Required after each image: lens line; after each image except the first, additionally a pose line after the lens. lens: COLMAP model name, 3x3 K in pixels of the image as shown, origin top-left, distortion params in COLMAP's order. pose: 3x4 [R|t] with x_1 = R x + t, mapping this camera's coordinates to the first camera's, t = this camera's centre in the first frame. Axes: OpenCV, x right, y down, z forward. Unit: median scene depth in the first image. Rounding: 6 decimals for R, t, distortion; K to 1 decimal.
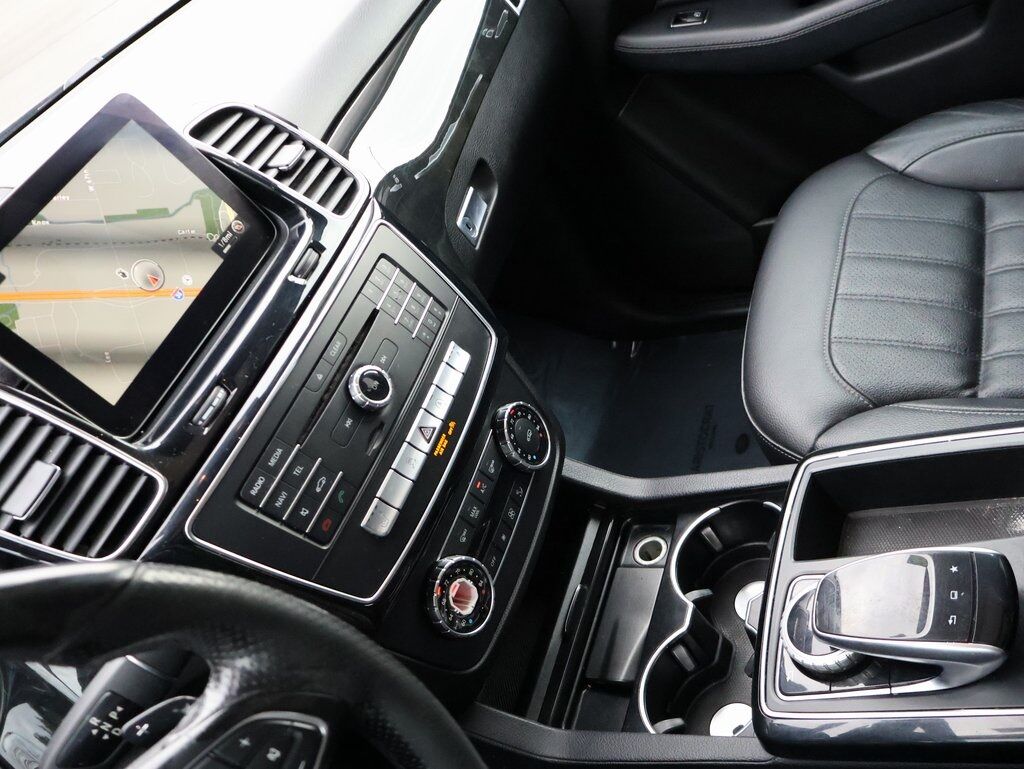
lens RADIAL K [[975.6, 0, 529.7], [0, 975.6, 385.3], [0, 0, 1]] dist [-0.003955, 0.000000]
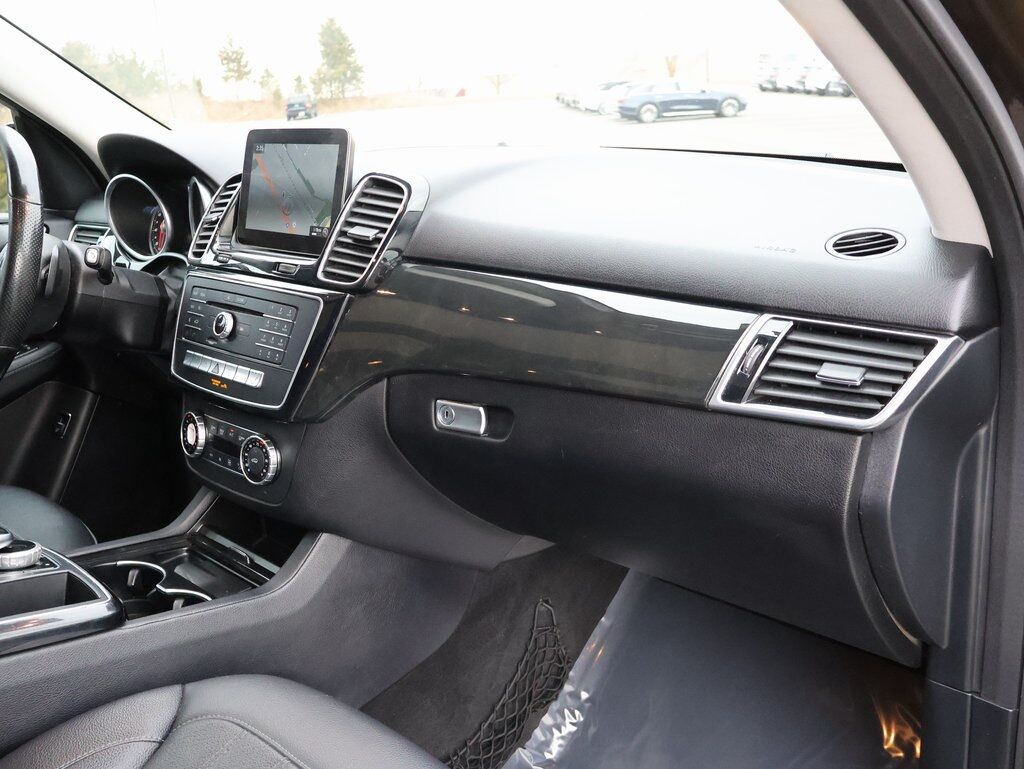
lens RADIAL K [[975.6, 0, 508.5], [0, 975.6, 380.8], [0, 0, 1]] dist [-0.003955, 0.000000]
pose [[-0.342344, 0.683052, -0.645167, 0.799773], [-0.431787, 0.495482, 0.753696, -1.392826], [0.834482, 0.536598, 0.125307, 1.207190]]
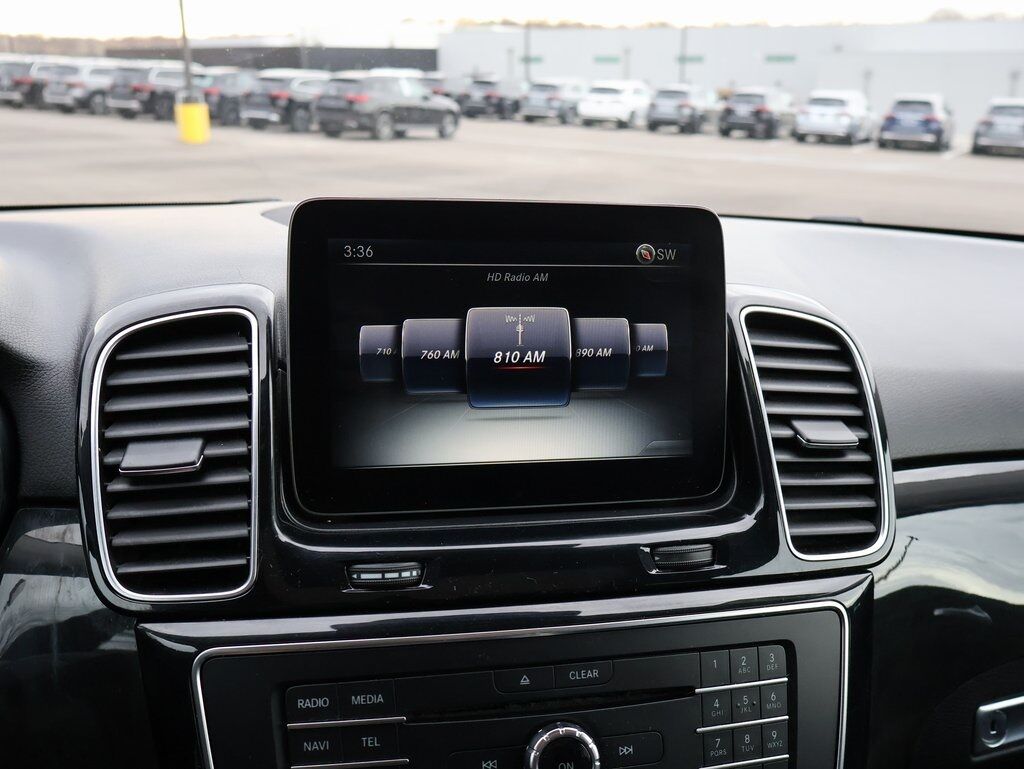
lens RADIAL K [[975.6, 0, 494.8], [0, 975.6, 376.3], [0, 0, 1]] dist [-0.003955, 0.000000]
pose [[0.451604, 0.663764, -0.596214, 0.018883], [-0.765911, 0.631163, 0.122530, -0.183247], [0.457639, 0.401312, 0.793420, 0.390382]]
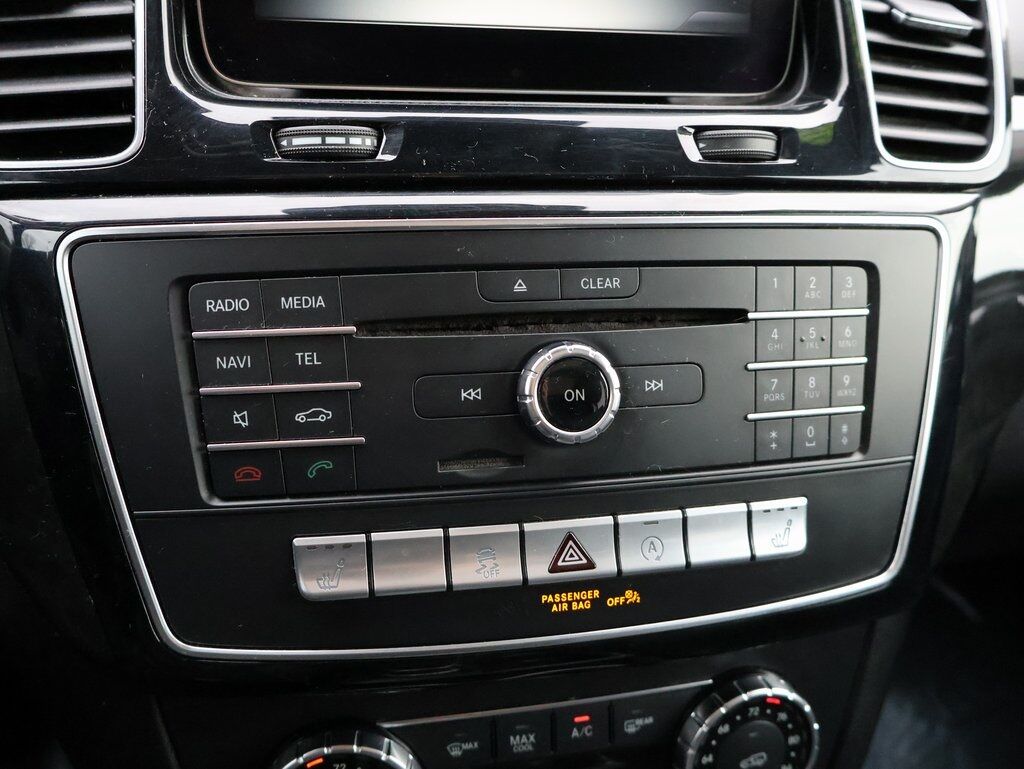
lens RADIAL K [[975.6, 0, 513.1], [0, 975.6, 392.5], [0, 0, 1]] dist [-0.003955, 0.000000]
pose [[0.451458, 0.761954, -0.464341, 0.032770], [-0.772826, 0.594014, 0.223354, -0.074743], [0.446010, 0.258020, 0.857030, 0.581191]]
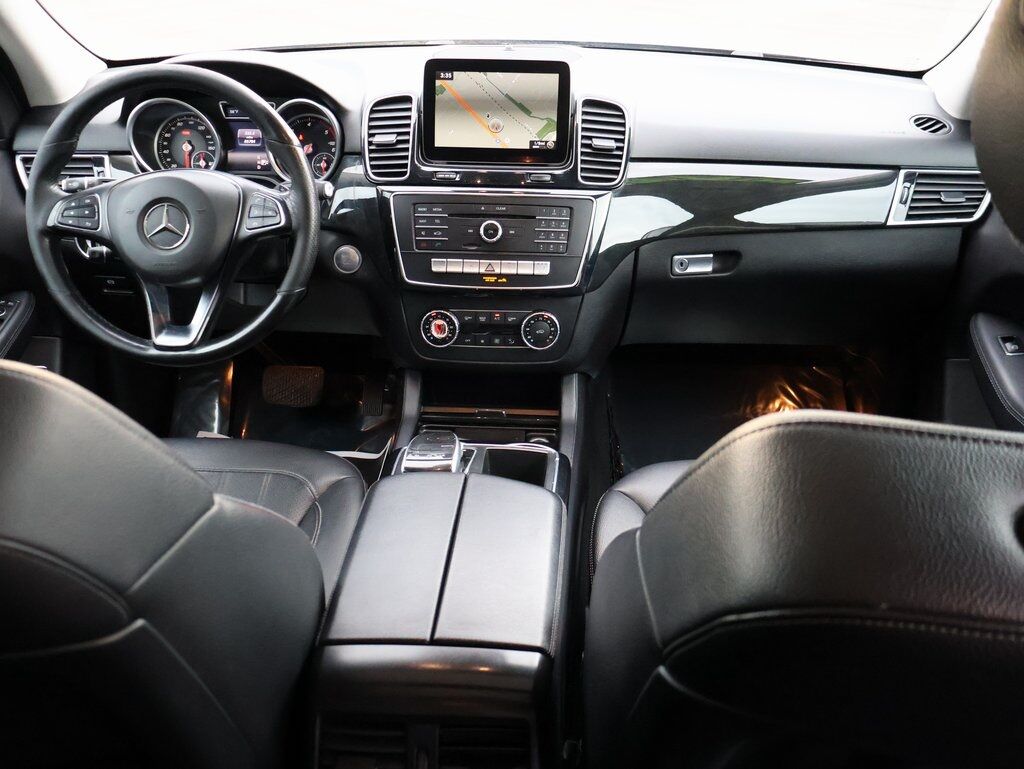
lens RADIAL K [[975.6, 0, 487.7], [0, 975.6, 388.6], [0, 0, 1]] dist [-0.003955, 0.000000]
pose [[0.246986, 0.799962, -0.546863, 1.196261], [-0.730058, 0.524709, 0.437831, -0.700934], [0.637192, 0.291103, 0.713614, -0.377640]]
